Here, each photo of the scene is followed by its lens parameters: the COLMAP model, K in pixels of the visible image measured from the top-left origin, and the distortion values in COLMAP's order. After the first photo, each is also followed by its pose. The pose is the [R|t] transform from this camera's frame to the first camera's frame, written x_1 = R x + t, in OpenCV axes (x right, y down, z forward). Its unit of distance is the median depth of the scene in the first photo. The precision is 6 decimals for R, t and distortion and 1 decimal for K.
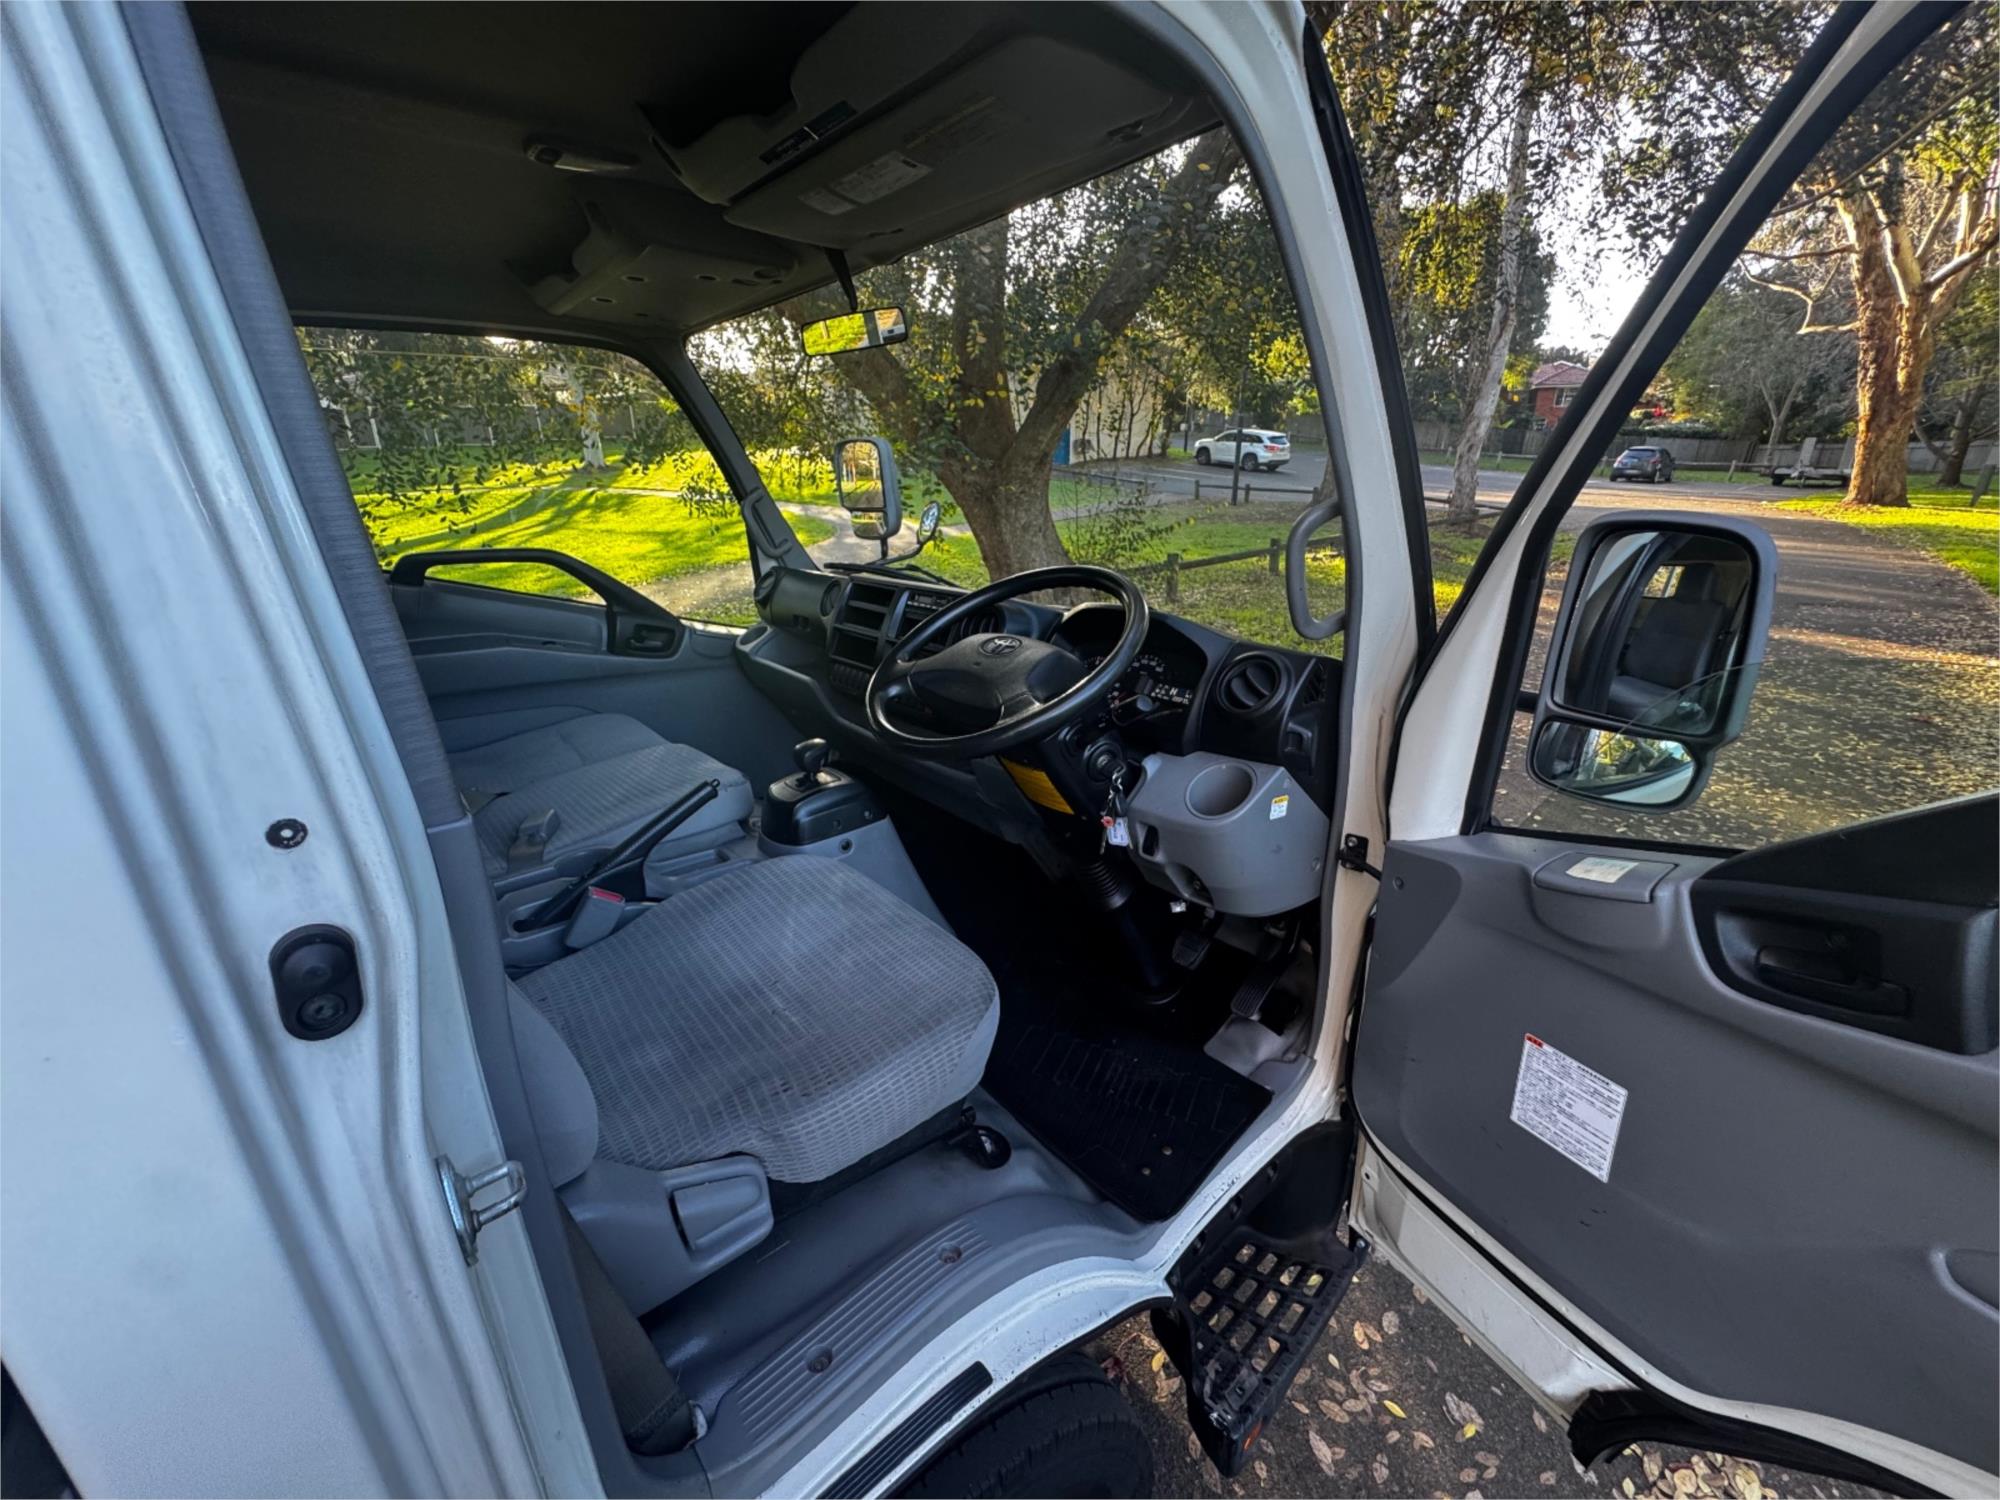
lens RADIAL K [[797.4, 0, 998.1], [0, 797.4, 750.7], [0, 0, 1]] dist [-0.004063, 0.001191]
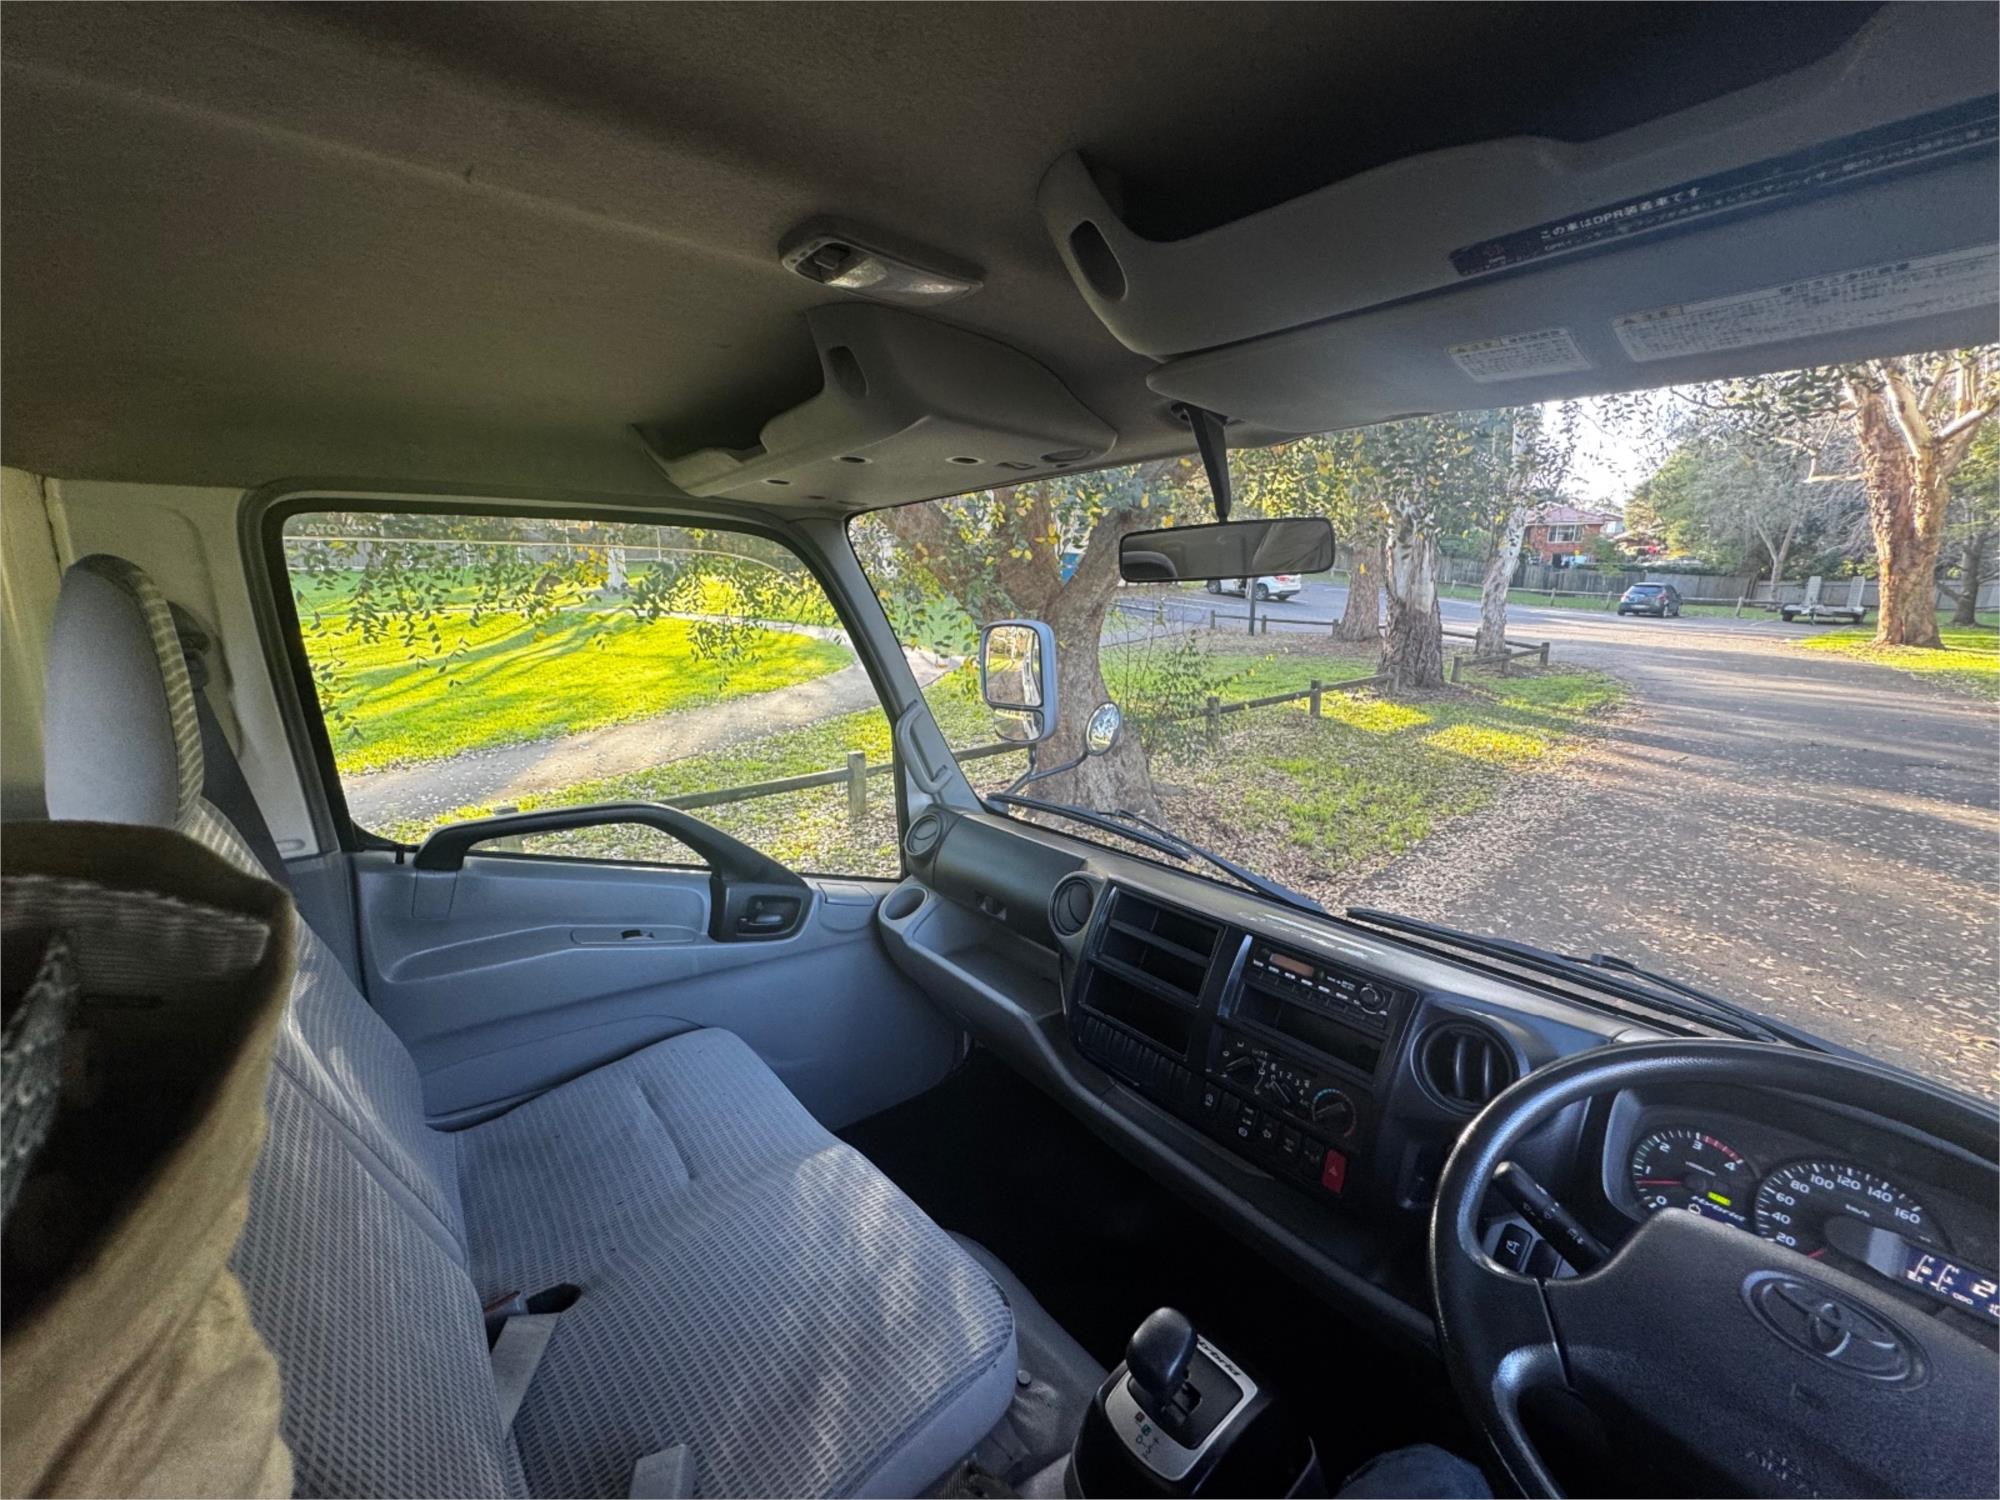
lens RADIAL K [[797.4, 0, 990.3], [0, 797.4, 748.6], [0, 0, 1]] dist [-0.004063, 0.001191]
pose [[0.999764, 0.016241, -0.014403, -0.299315], [-0.018162, 0.989239, -0.145177, -0.244495], [0.011891, 0.145404, 0.989301, 0.361804]]
